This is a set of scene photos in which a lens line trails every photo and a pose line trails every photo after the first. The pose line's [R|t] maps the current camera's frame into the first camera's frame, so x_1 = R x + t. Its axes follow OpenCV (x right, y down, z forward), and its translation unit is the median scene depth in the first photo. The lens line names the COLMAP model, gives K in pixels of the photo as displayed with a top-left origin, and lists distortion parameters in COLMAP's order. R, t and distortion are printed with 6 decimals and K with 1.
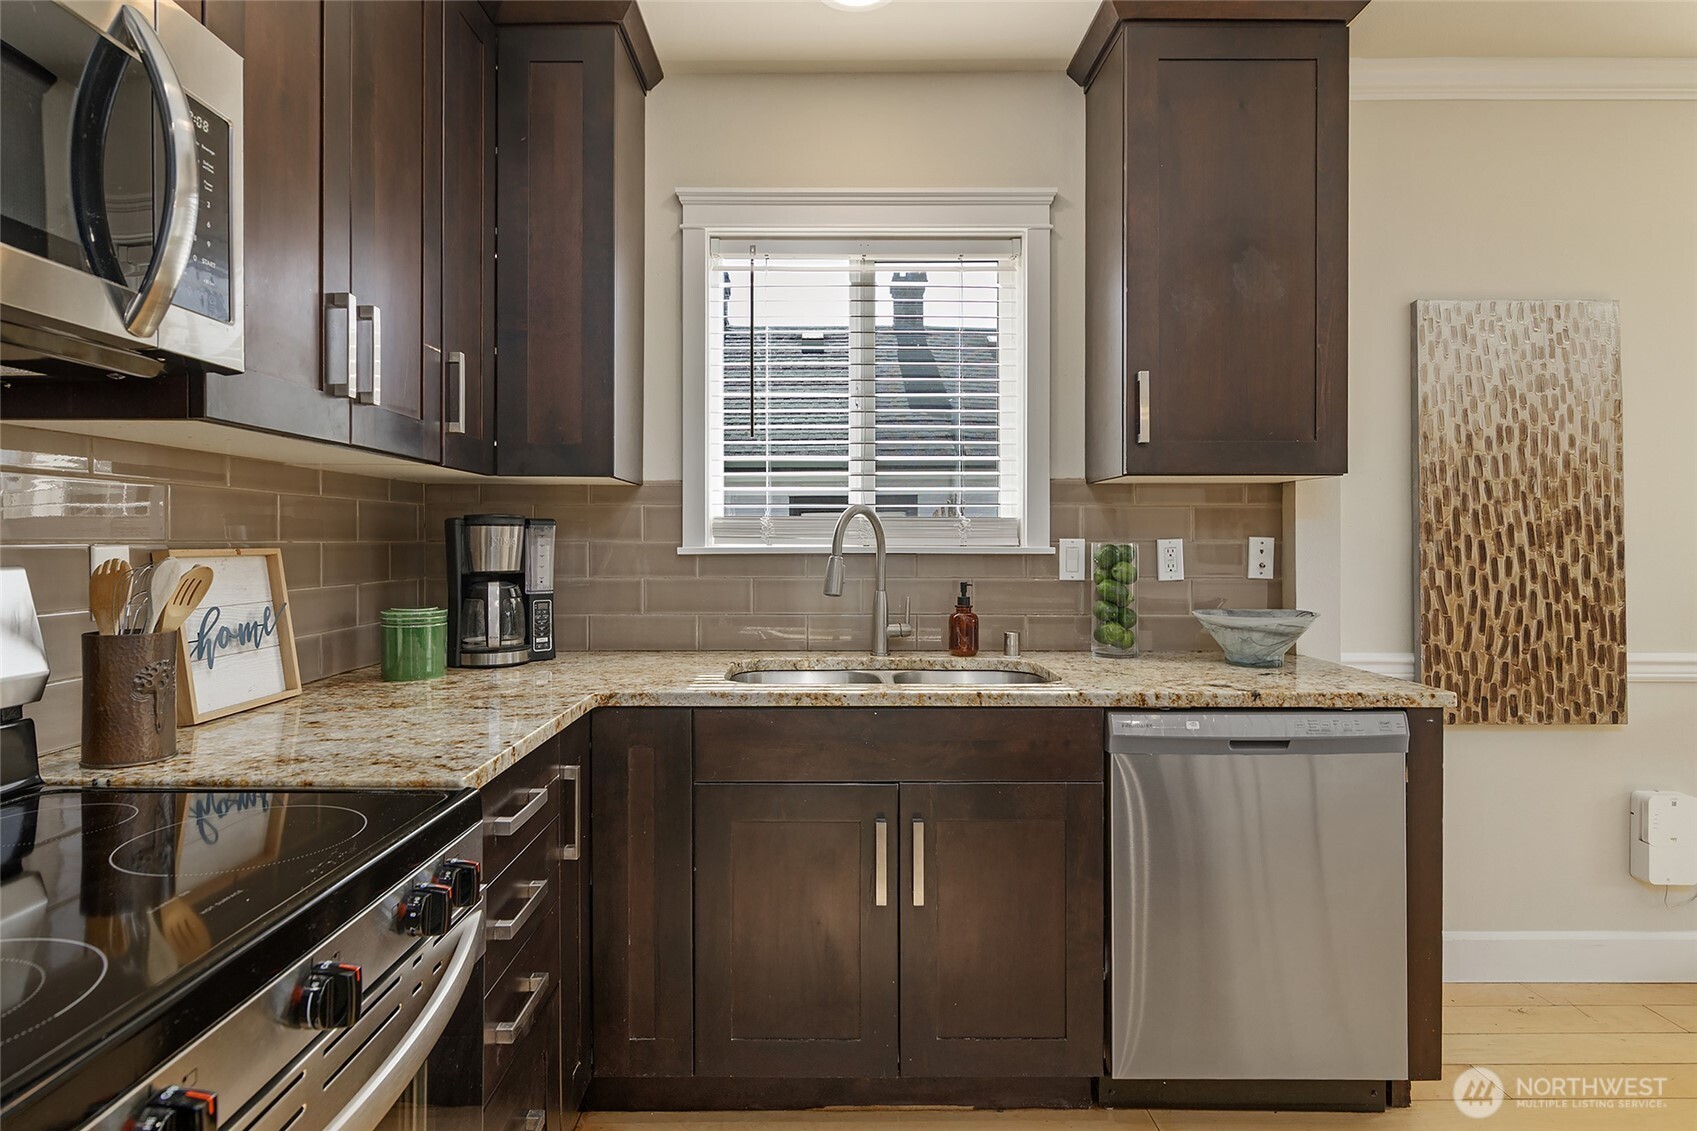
lens RADIAL K [[887.1, 0, 845.2], [0, 887.1, 552.3], [0, 0, 1]] dist [0.000234, -0.000016]
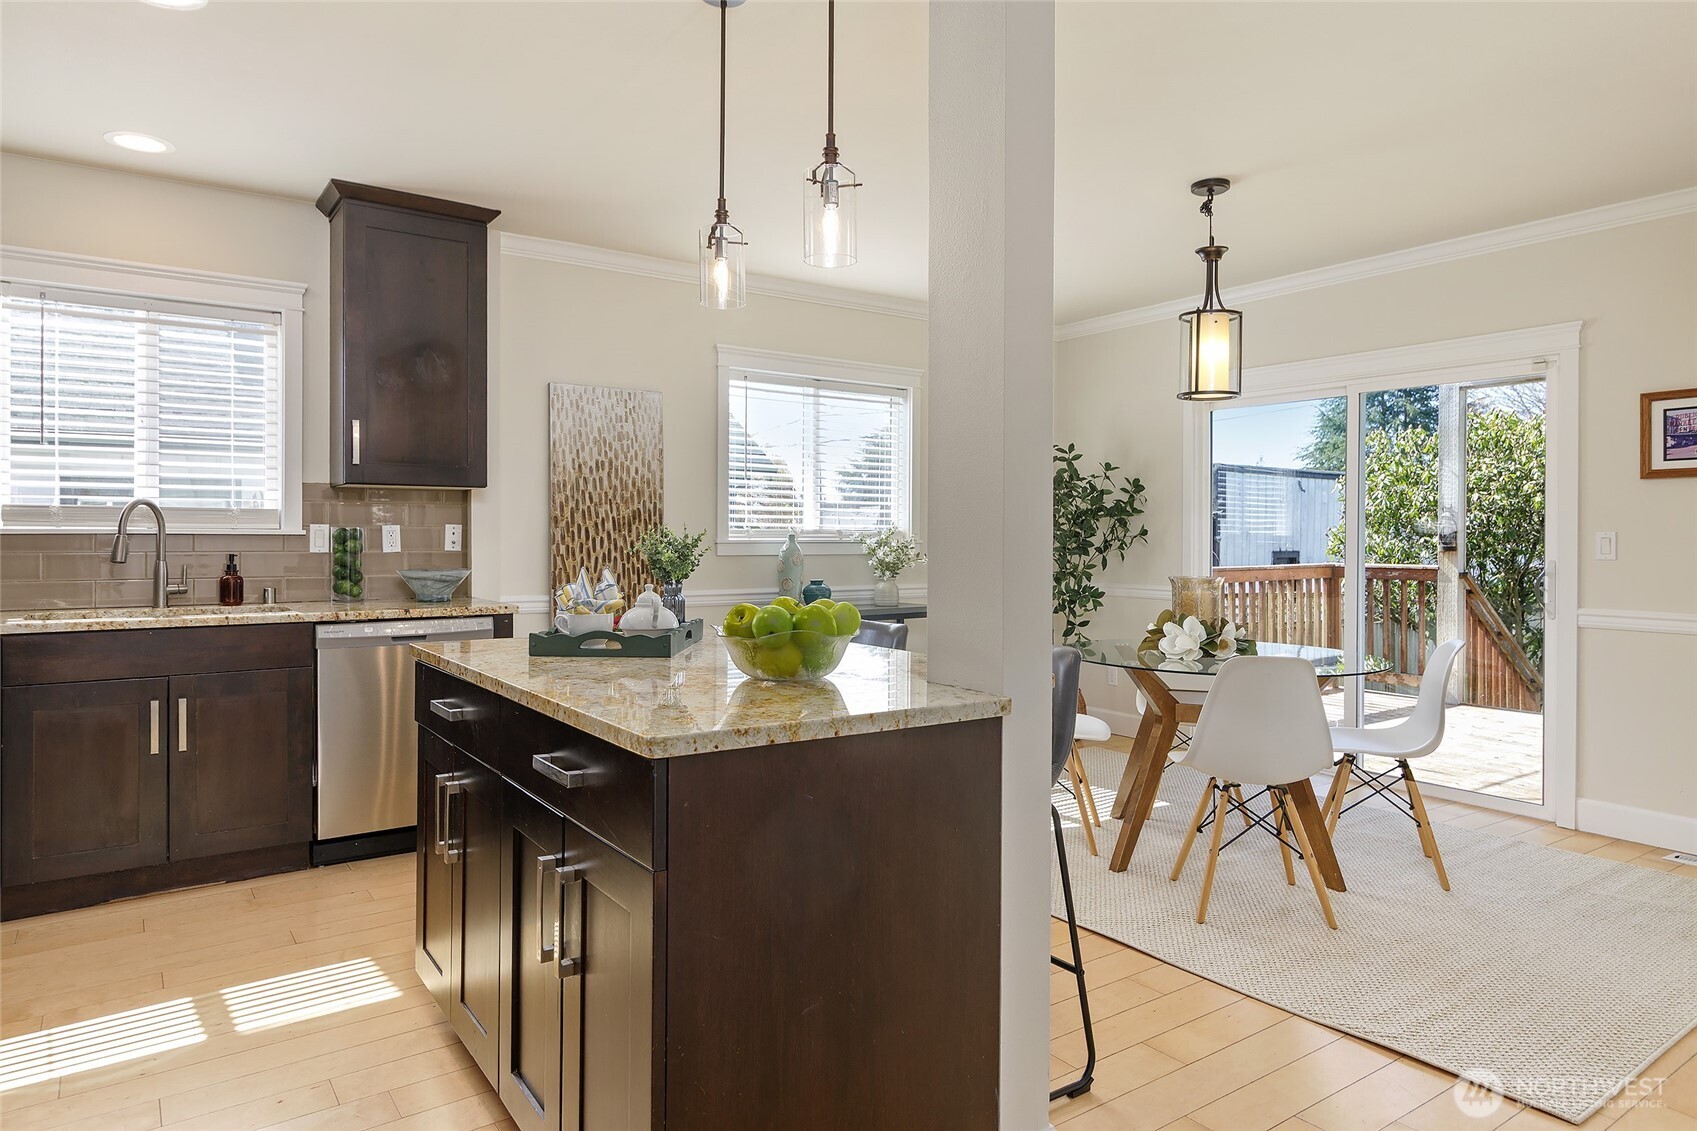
lens RADIAL K [[1046.5, 0, 858.1], [0, 1046.5, 537.0], [0, 0, 1]] dist [0.007078, -0.002443]
pose [[0.826174, 0.001997, 0.563412, 0.016588], [0.003013, 0.999964, -0.007962, 0.022739], [-0.563407, 0.008275, 0.826138, -0.950564]]
